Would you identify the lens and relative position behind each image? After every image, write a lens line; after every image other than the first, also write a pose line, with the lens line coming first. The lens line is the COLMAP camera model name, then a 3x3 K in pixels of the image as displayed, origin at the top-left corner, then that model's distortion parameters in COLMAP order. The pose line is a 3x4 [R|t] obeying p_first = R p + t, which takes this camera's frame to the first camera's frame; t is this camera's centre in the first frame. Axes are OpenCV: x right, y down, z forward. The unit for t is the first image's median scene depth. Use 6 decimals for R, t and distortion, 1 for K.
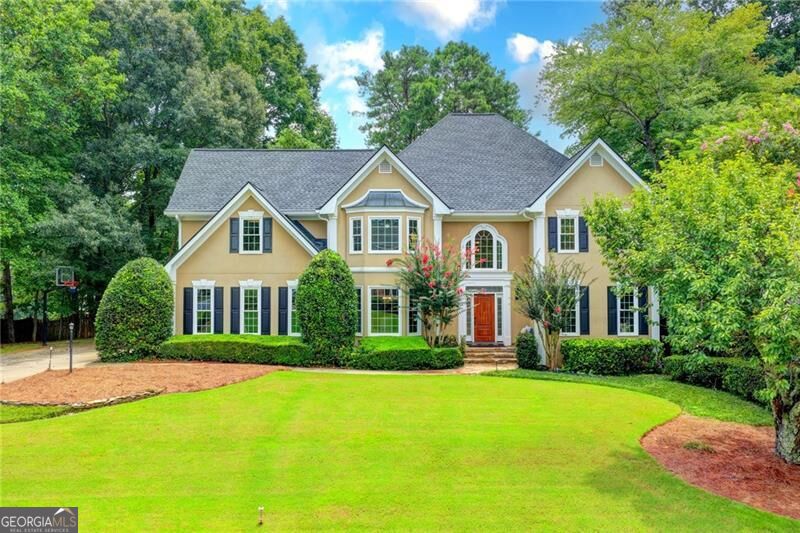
lens RADIAL K [[660.1, 0, 401.2], [0, 660.1, 266.7], [0, 0, 1]] dist [-0.008459, 0.016311]
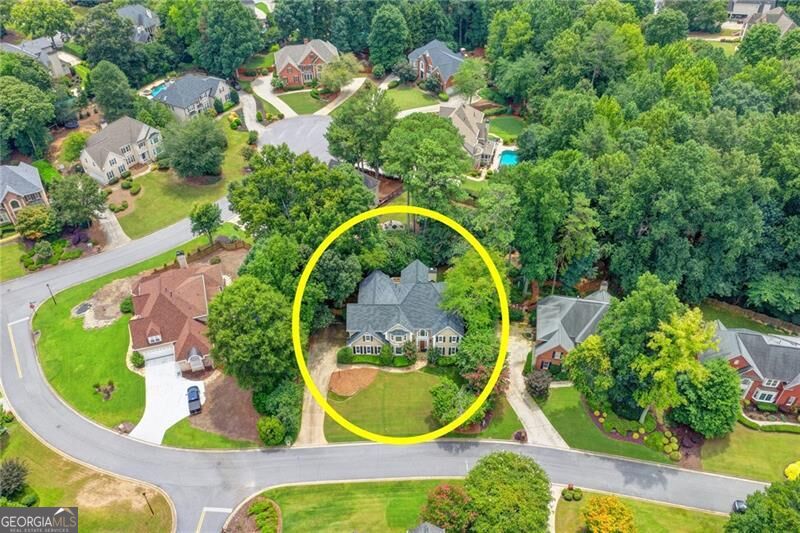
lens RADIAL K [[660.1, 0, 398.7], [0, 660.1, 263.7], [0, 0, 1]] dist [-0.008459, 0.016311]
pose [[0.999924, 0.001256, -0.012294, 0.027608], [0.007301, 0.742602, 0.669693, -3.322186], [0.009971, -0.669732, 0.742536, -1.897657]]
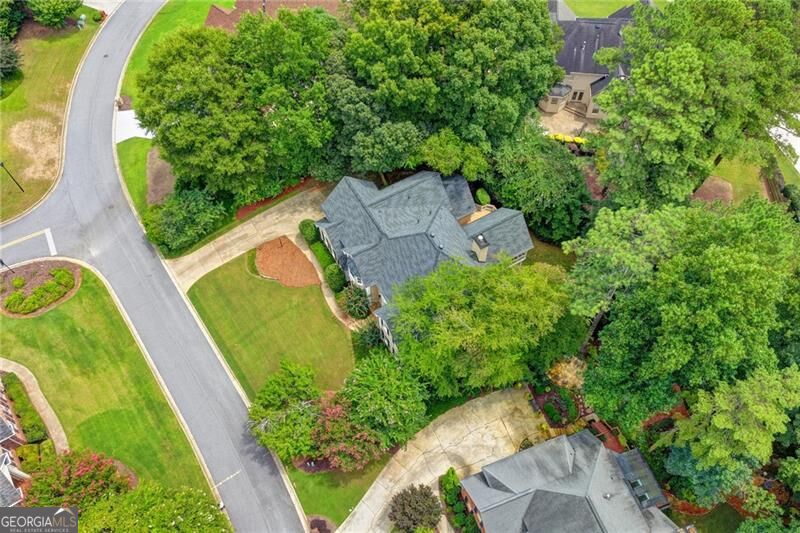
lens RADIAL K [[660.1, 0, 402.2], [0, 660.1, 265.0], [0, 0, 1]] dist [-0.008459, 0.016311]
pose [[0.512910, 0.742312, -0.431156, 1.220214], [0.022314, 0.490556, 0.871124, -2.419254], [0.858152, -0.456429, 0.235047, 0.551896]]
